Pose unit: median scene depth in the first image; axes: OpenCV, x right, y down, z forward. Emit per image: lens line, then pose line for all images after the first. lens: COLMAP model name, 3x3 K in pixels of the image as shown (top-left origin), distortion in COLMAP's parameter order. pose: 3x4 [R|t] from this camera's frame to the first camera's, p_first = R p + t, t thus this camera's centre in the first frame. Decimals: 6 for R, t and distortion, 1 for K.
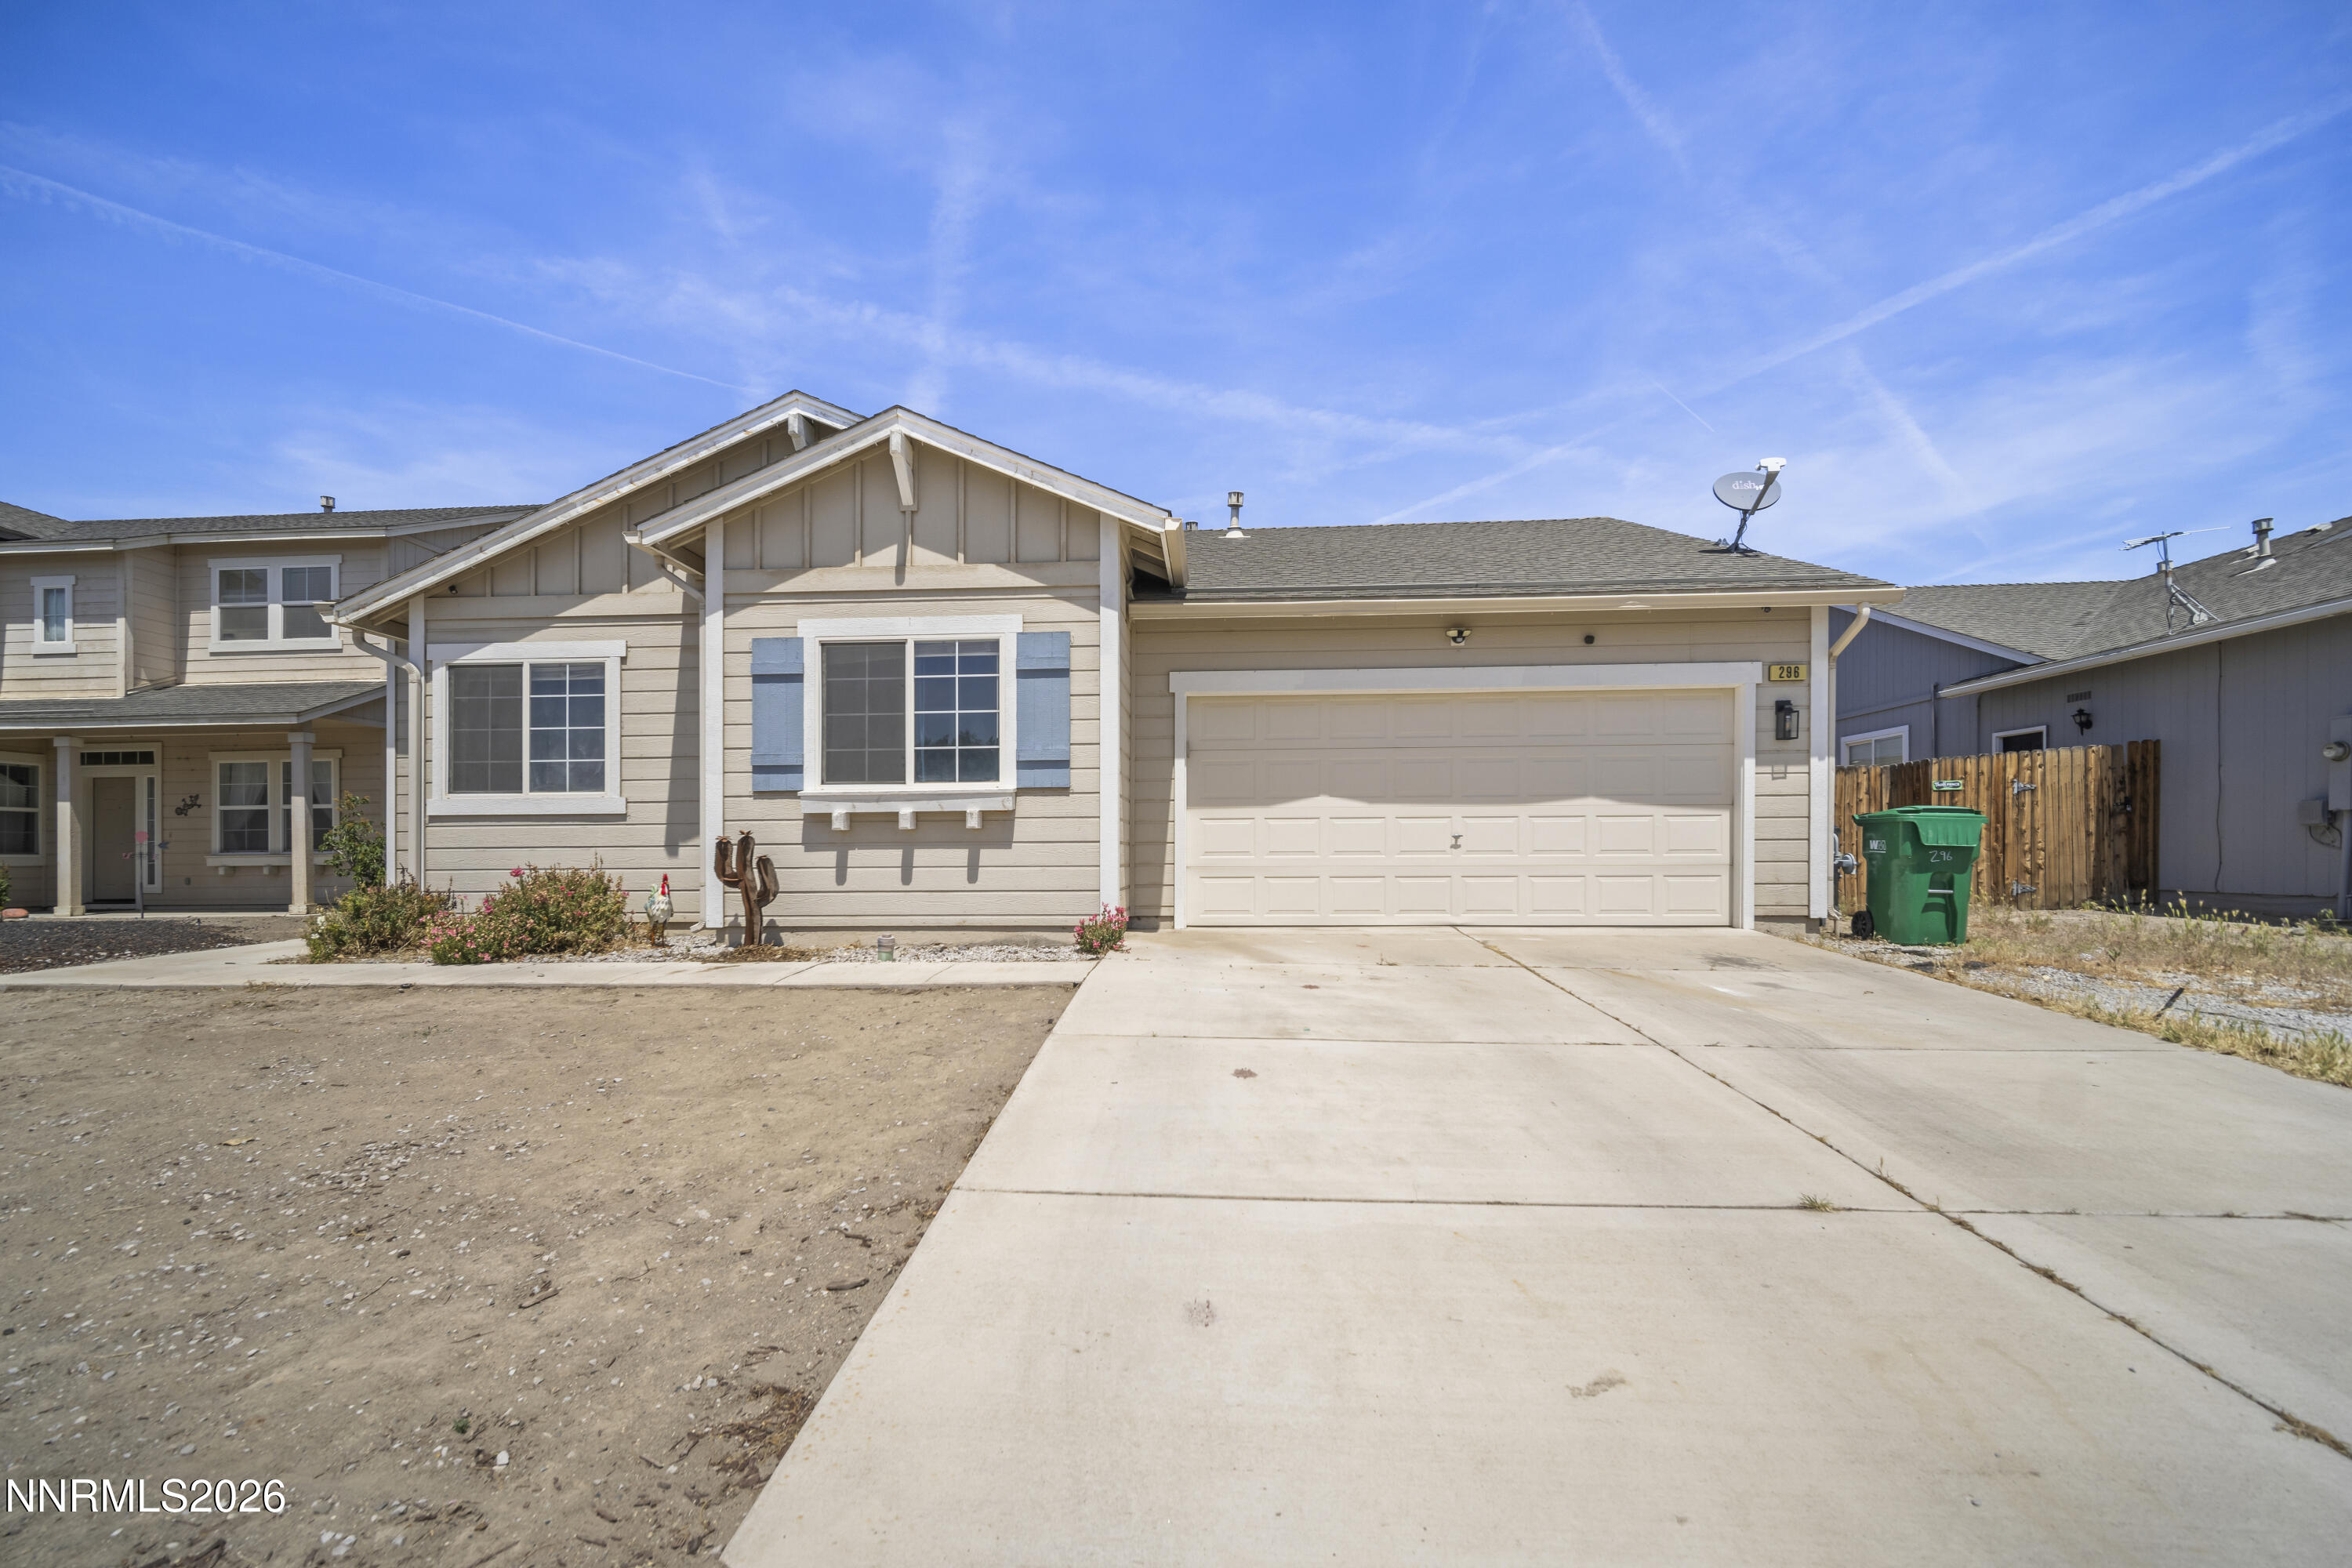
lens RADIAL K [[998.7, 0, 1176.1], [0, 998.7, 802.6], [0, 0, 1]] dist [-0.000551, -0.000203]
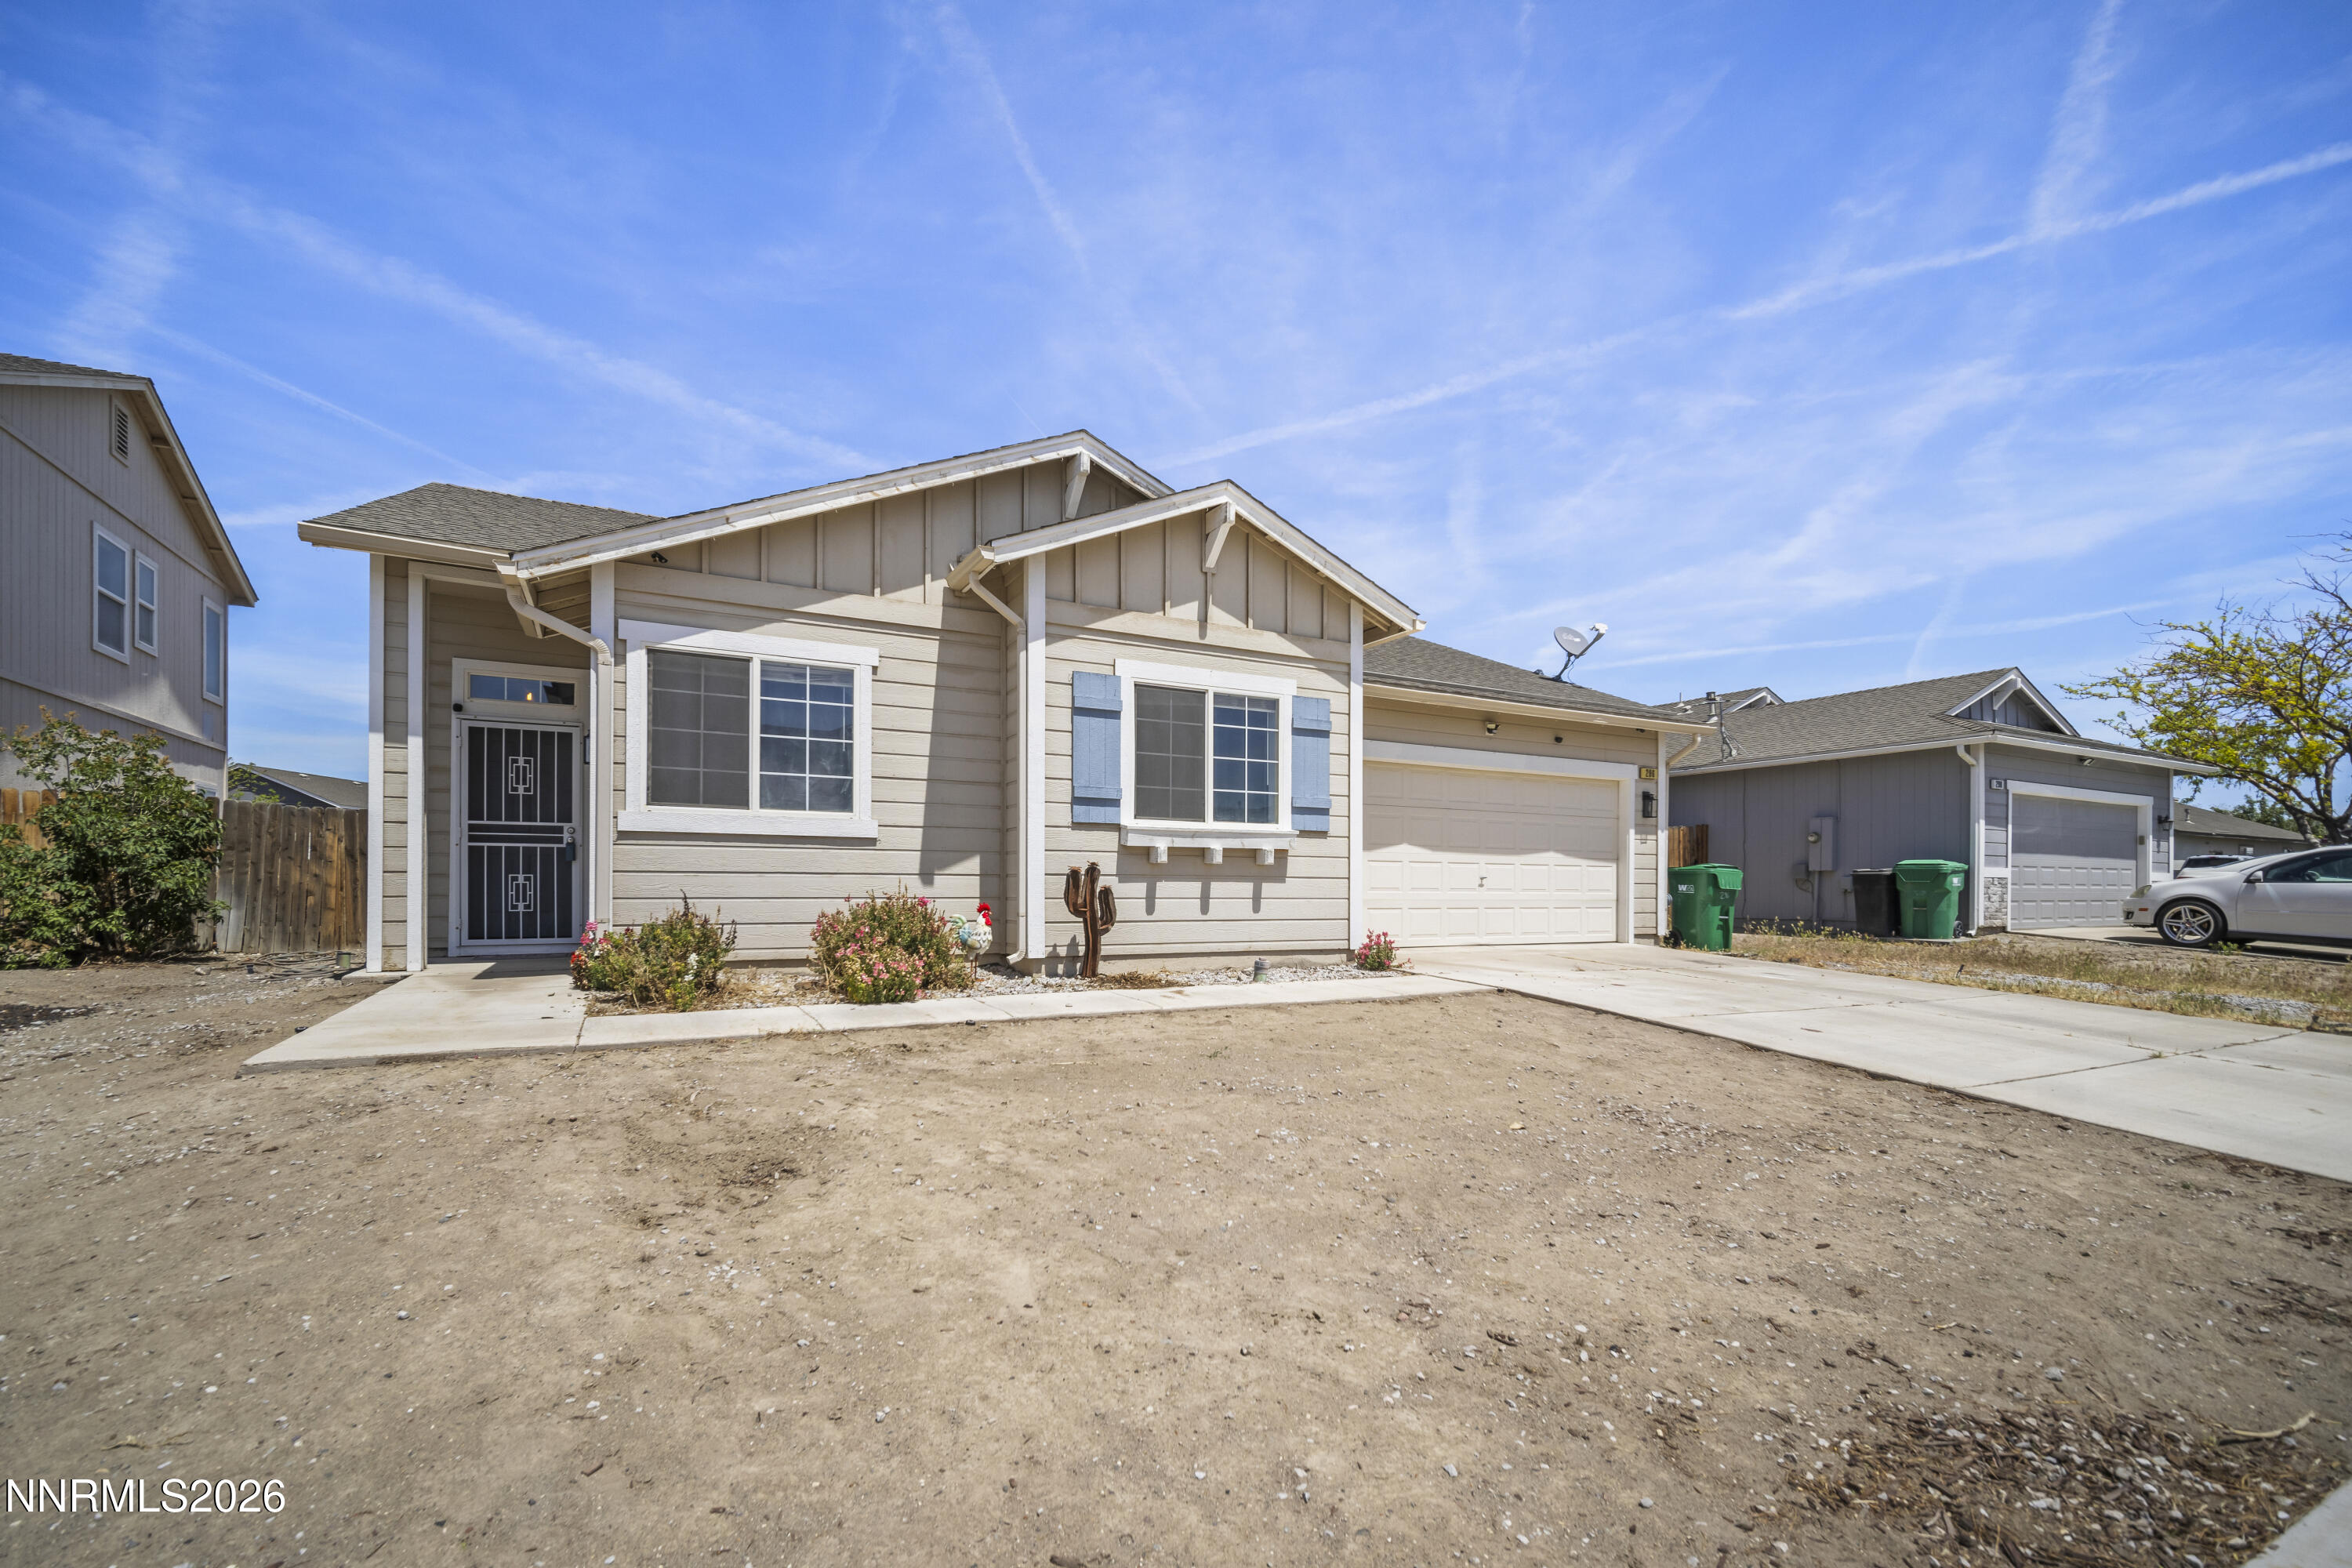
lens RADIAL K [[1007.3, 0, 1174.4], [0, 1007.3, 832.5], [0, 0, 1]] dist [-0.000653, -0.000097]
pose [[0.853821, 0.040279, 0.519006, -0.862600], [-0.037051, 0.999176, -0.016590, 0.012160], [-0.519246, -0.005064, 0.854610, 0.075478]]
